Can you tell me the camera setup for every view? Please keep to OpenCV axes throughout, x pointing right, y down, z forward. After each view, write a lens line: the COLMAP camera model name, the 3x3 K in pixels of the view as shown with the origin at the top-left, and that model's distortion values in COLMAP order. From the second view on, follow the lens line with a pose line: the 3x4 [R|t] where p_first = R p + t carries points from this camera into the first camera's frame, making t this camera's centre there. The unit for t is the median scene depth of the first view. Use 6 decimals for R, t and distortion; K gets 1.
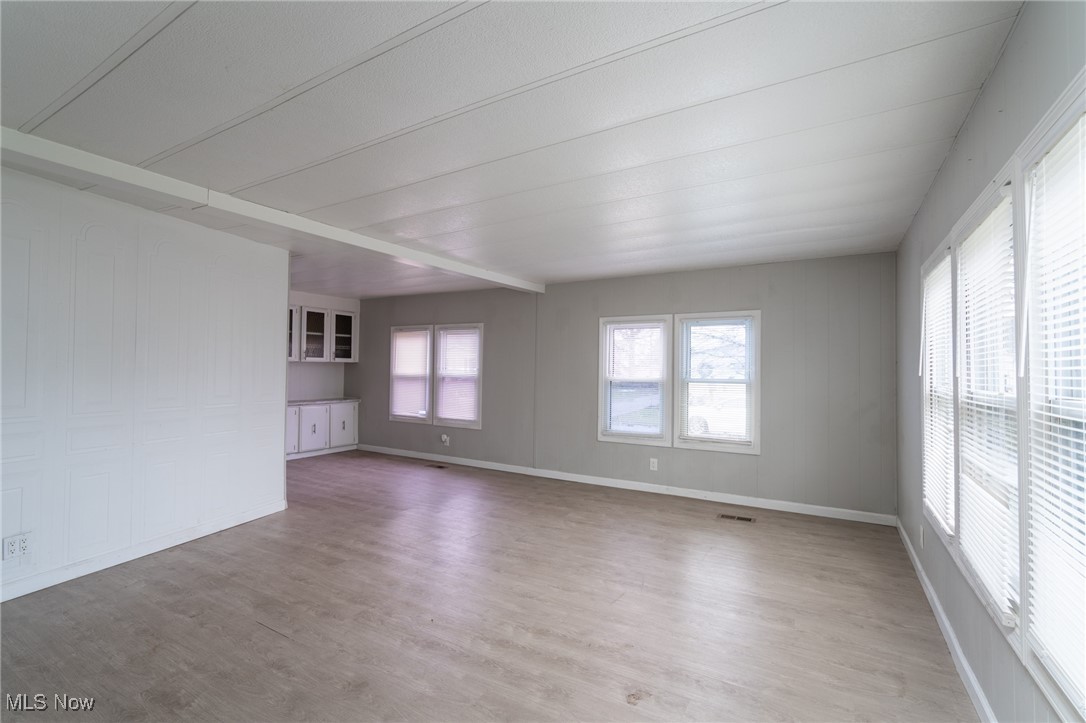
lens RADIAL K [[490.4, 0, 532.7], [0, 490.4, 365.9], [0, 0, 1]] dist [-0.003705, 0.000539]
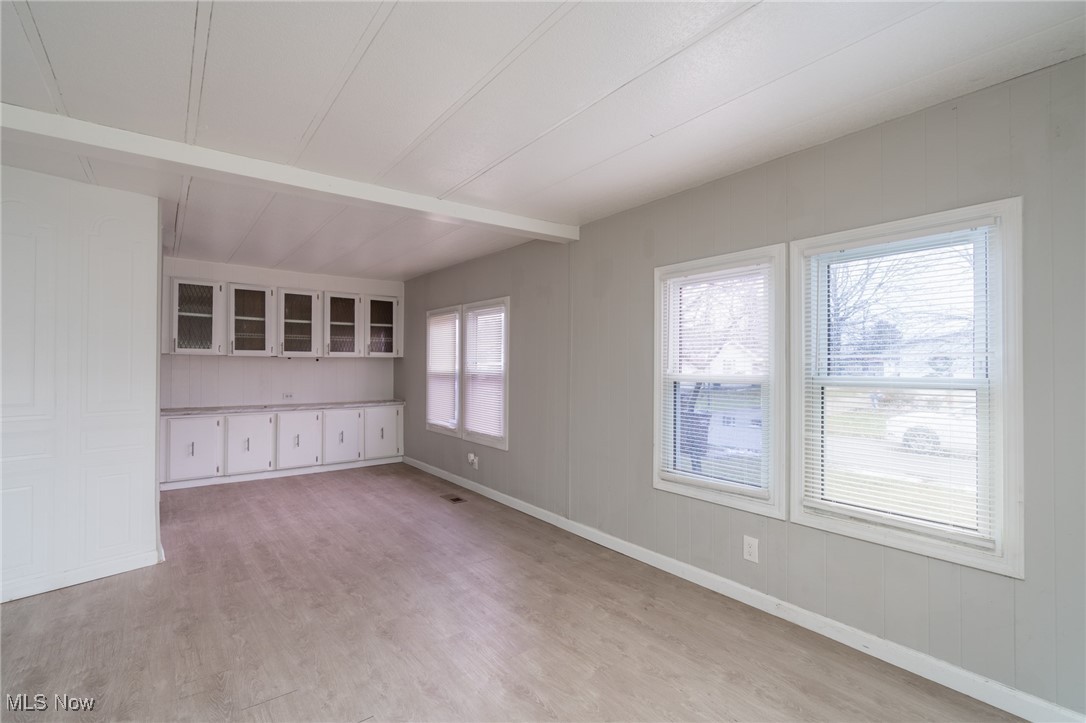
lens RADIAL K [[490.4, 0, 532.7], [0, 490.4, 365.9], [0, 0, 1]] dist [-0.003705, 0.000539]
pose [[0.931632, -0.011886, -0.363209, 0.219718], [0.015738, 0.999847, 0.007648, 0.006903], [0.363062, -0.012841, 0.931676, 0.449887]]
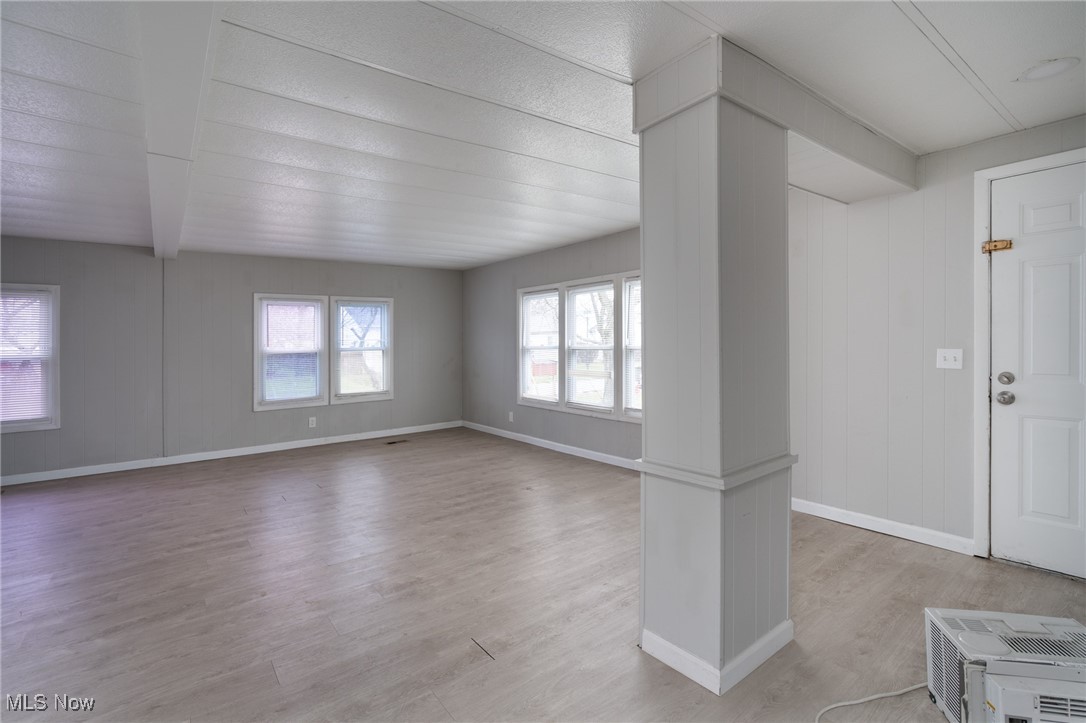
lens RADIAL K [[508.5, 0, 538.1], [0, 508.5, 322.4], [0, 0, 1]] dist [0.001959, 0.000652]
pose [[0.373324, 0.012085, 0.927622, -0.679828], [0.011348, 0.999781, -0.017592, -0.011822], [-0.927632, 0.017094, 0.373105, 0.033821]]
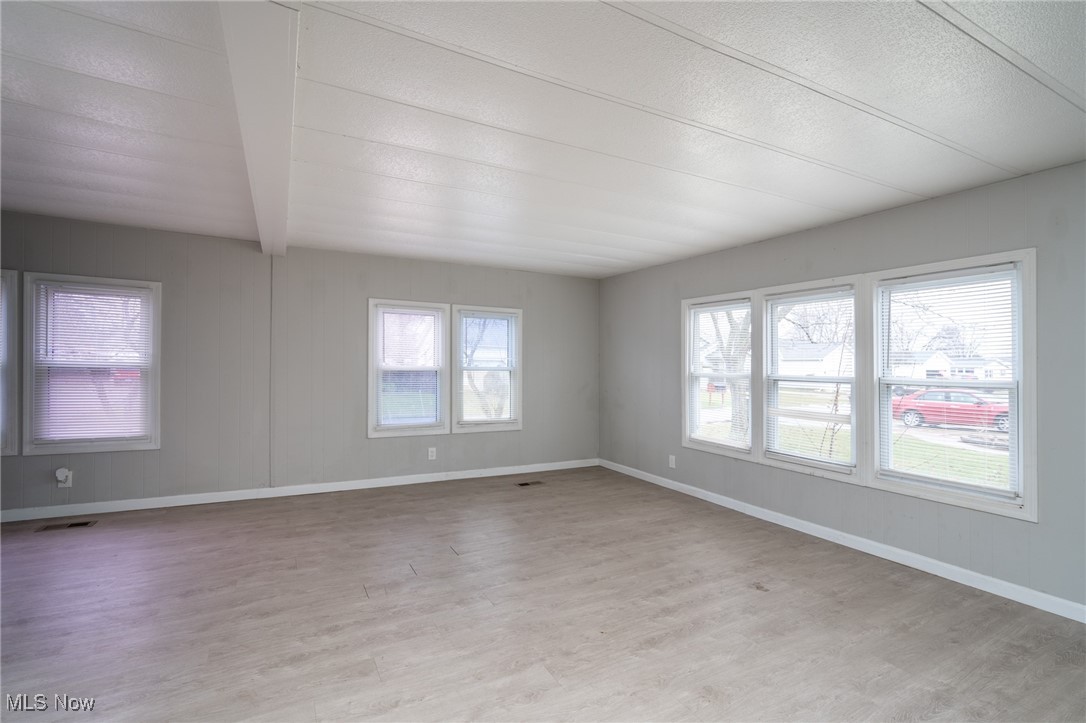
lens RADIAL K [[498.2, 0, 545.1], [0, 498.2, 367.8], [0, 0, 1]] dist [-0.002316, 0.000157]
pose [[0.505837, -0.012711, 0.862536, -0.499974], [-0.020747, 0.999423, 0.026895, -0.004823], [-0.862380, -0.031499, 0.505281, 0.292011]]
